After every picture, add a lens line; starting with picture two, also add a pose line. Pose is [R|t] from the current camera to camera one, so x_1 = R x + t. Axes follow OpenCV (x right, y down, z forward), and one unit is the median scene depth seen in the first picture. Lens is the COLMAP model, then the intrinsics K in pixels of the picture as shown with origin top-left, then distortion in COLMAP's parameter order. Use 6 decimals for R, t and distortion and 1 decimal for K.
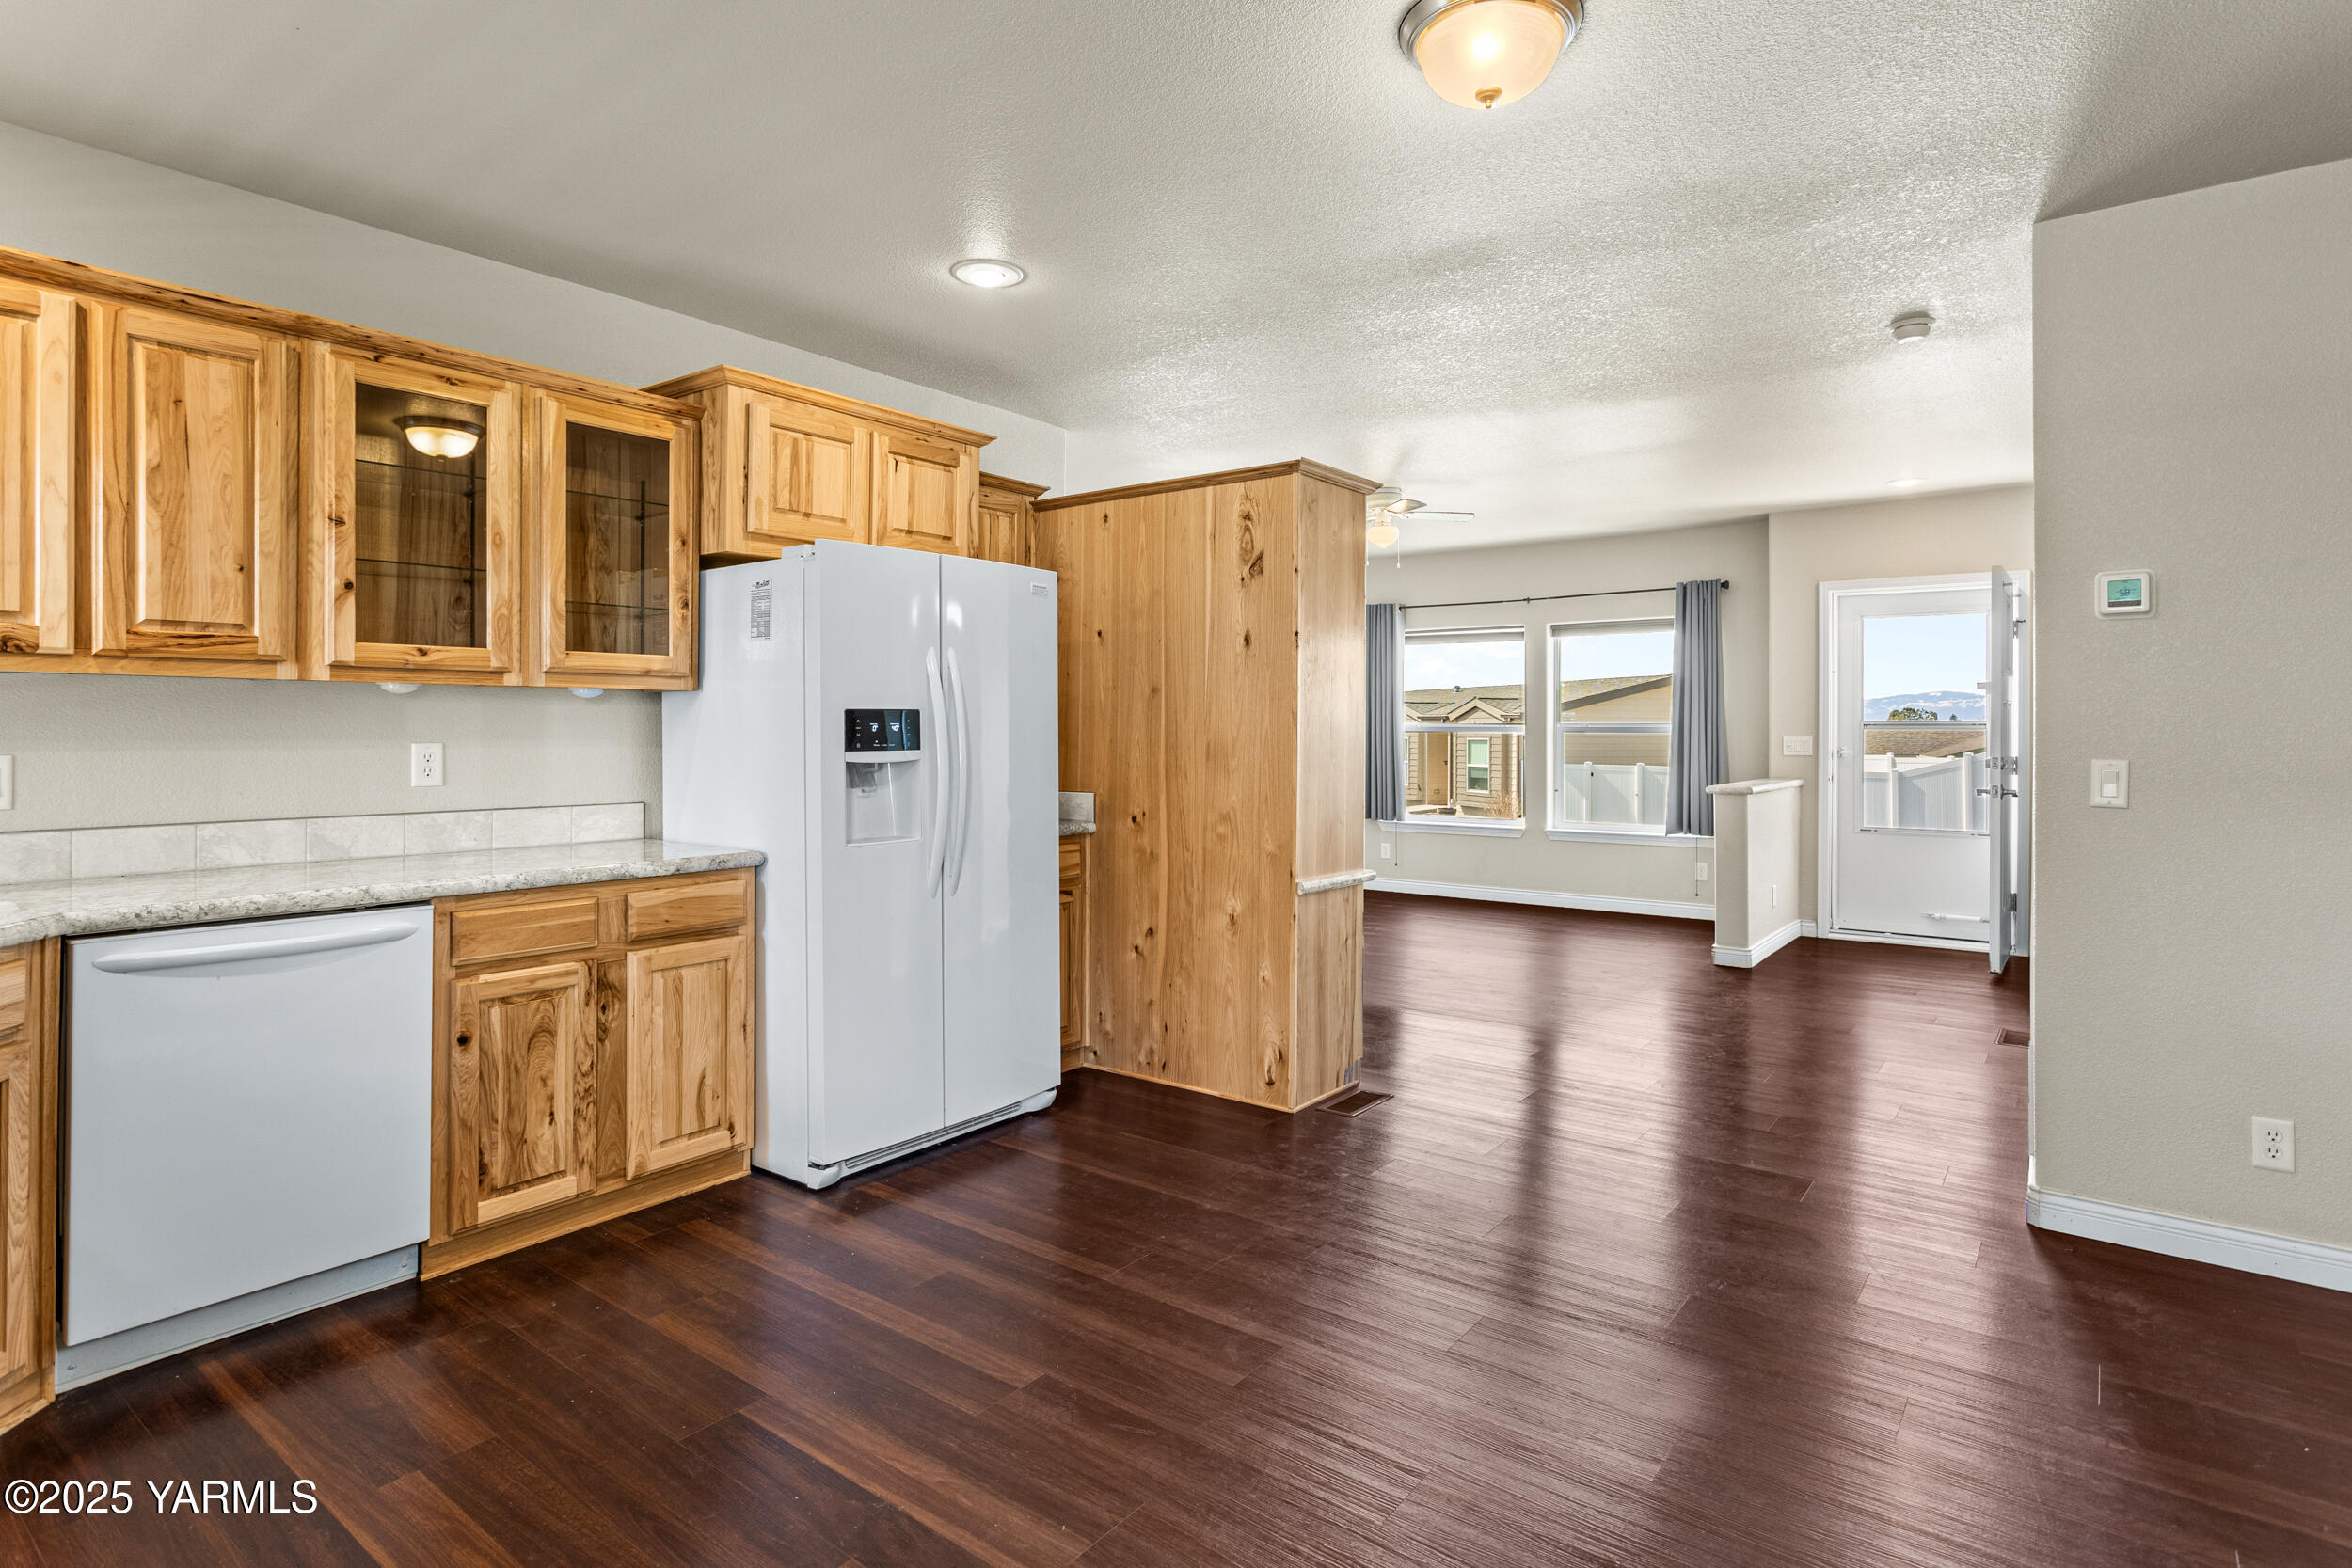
lens RADIAL K [[1221.9, 0, 1153.0], [0, 1221.9, 728.2], [0, 0, 1]] dist [-0.007008, 0.006655]
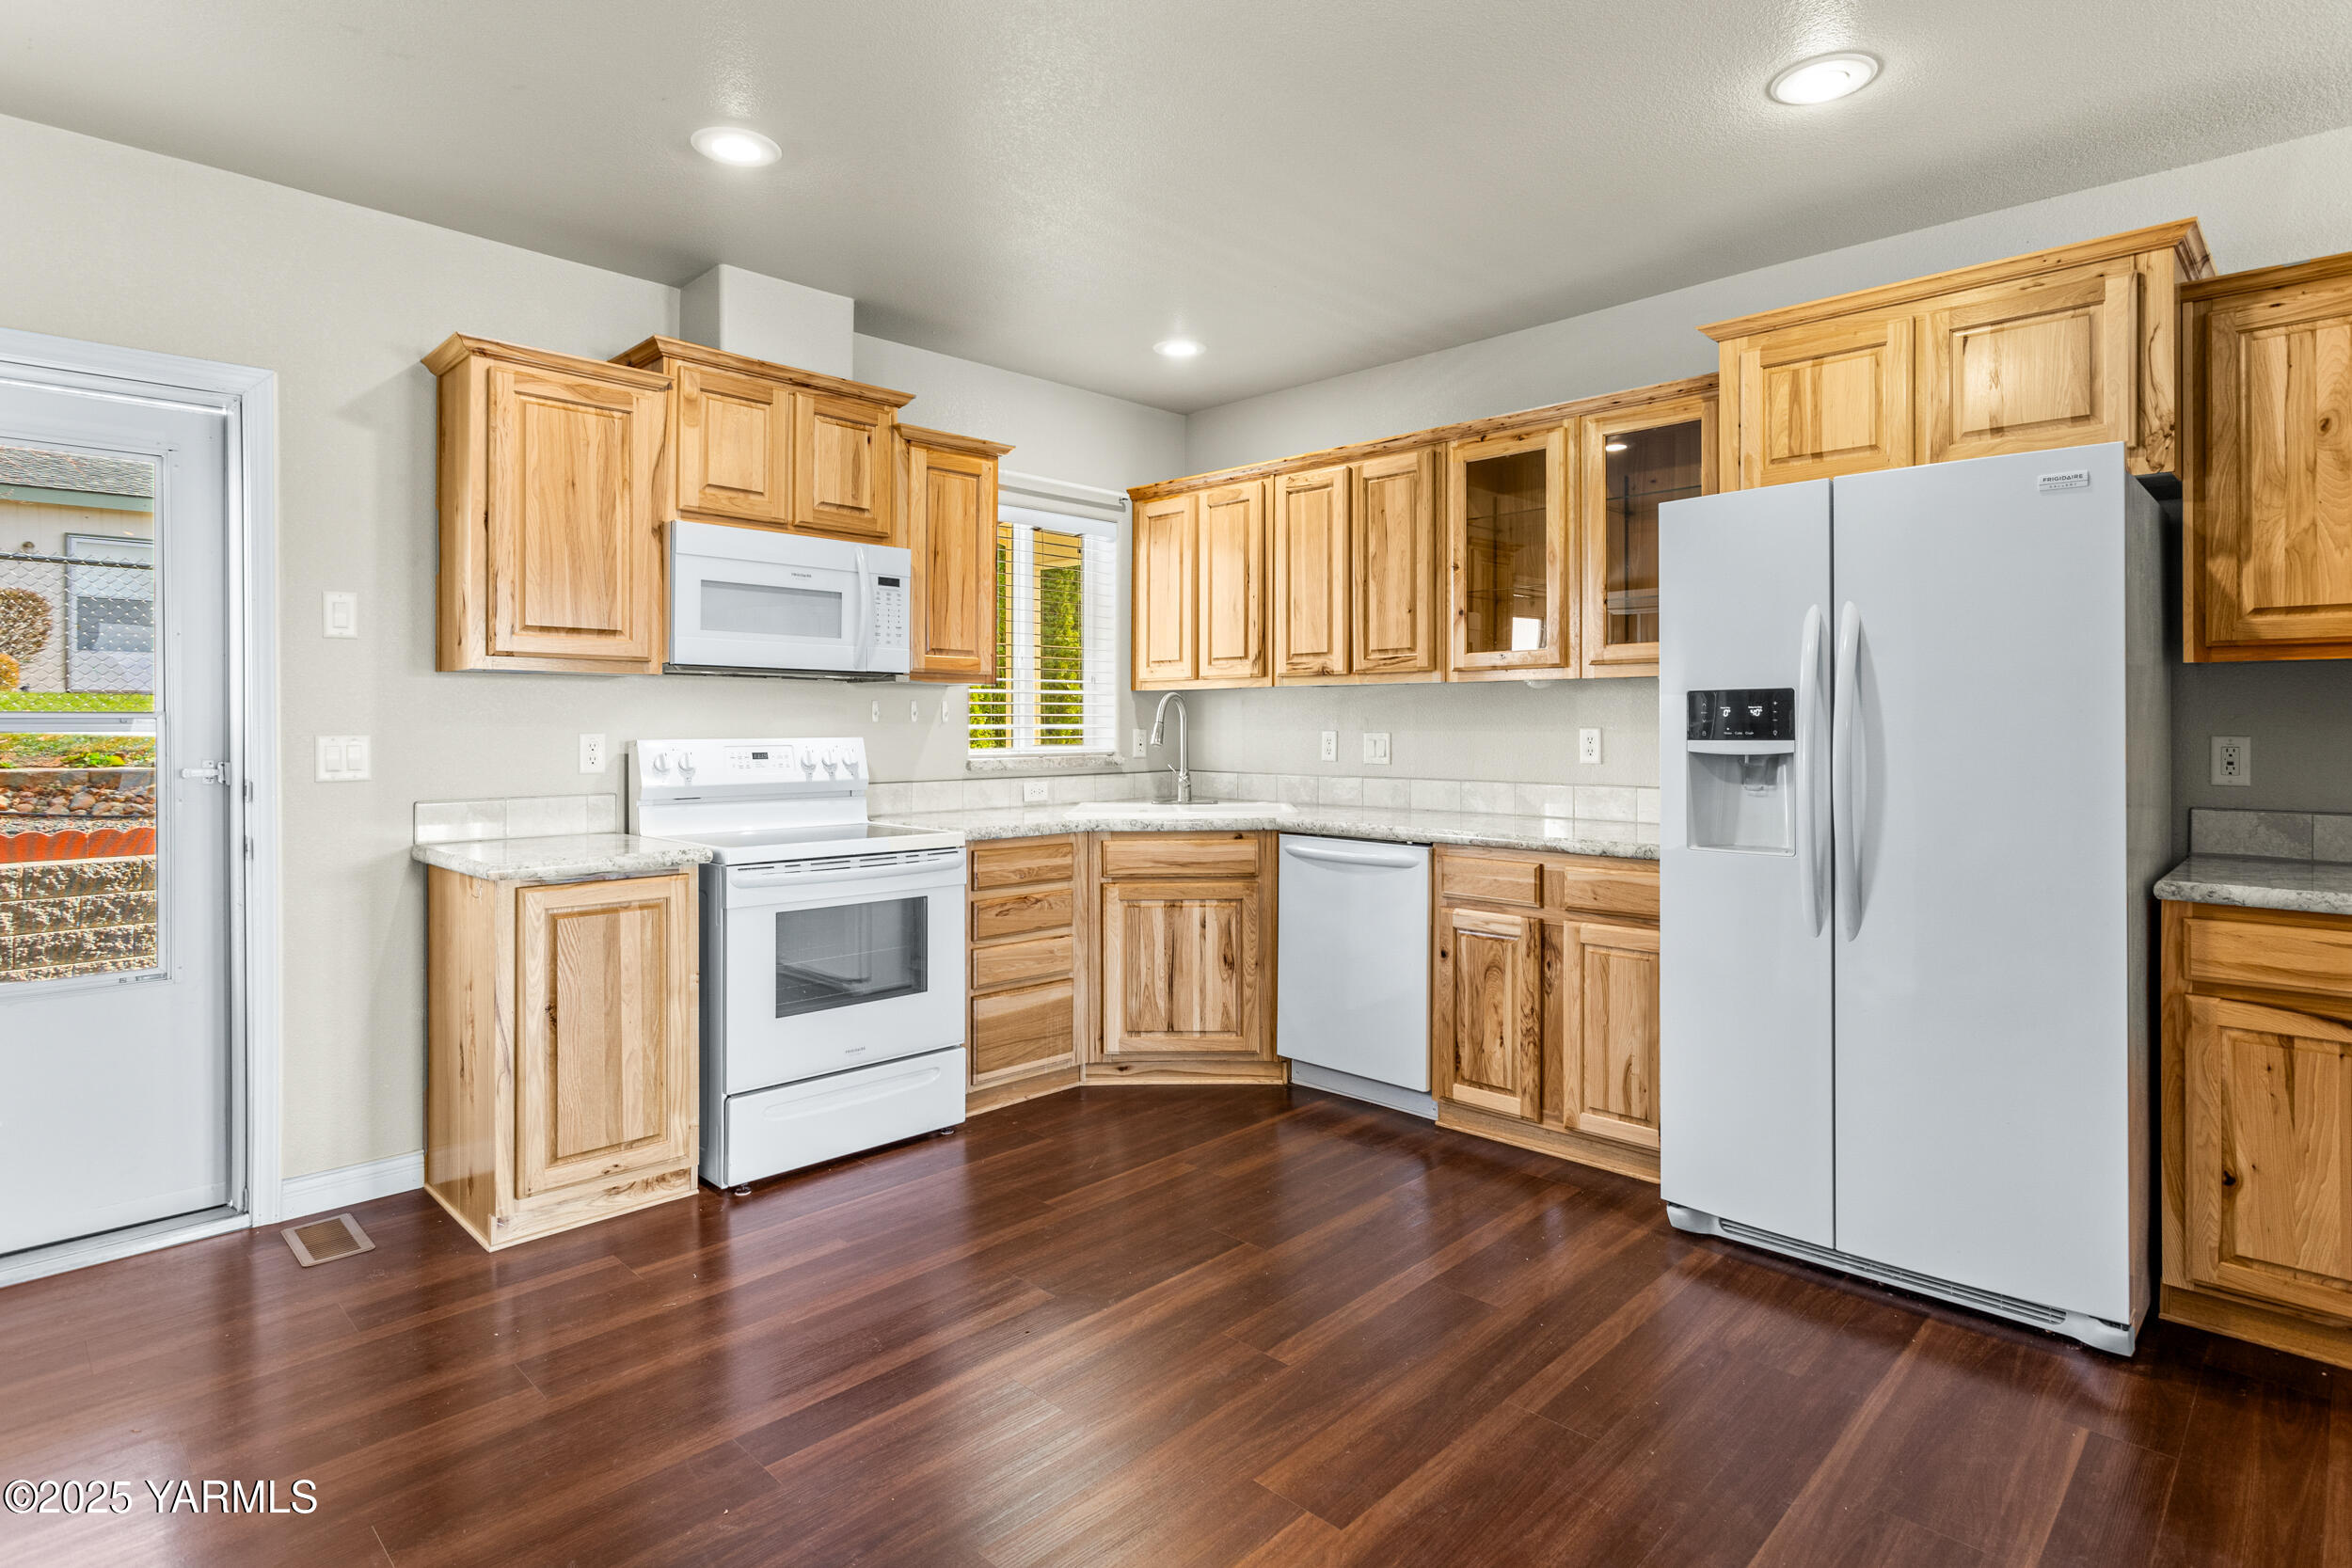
lens RADIAL K [[1221.9, 0, 1195.3], [0, 1221.9, 723.8], [0, 0, 1]] dist [-0.007008, 0.006655]
pose [[-0.106455, 0.001646, -0.994316, 0.700791], [0.004595, 0.999989, 0.001164, 0.005428], [0.994307, -0.004445, -0.106462, 0.798954]]
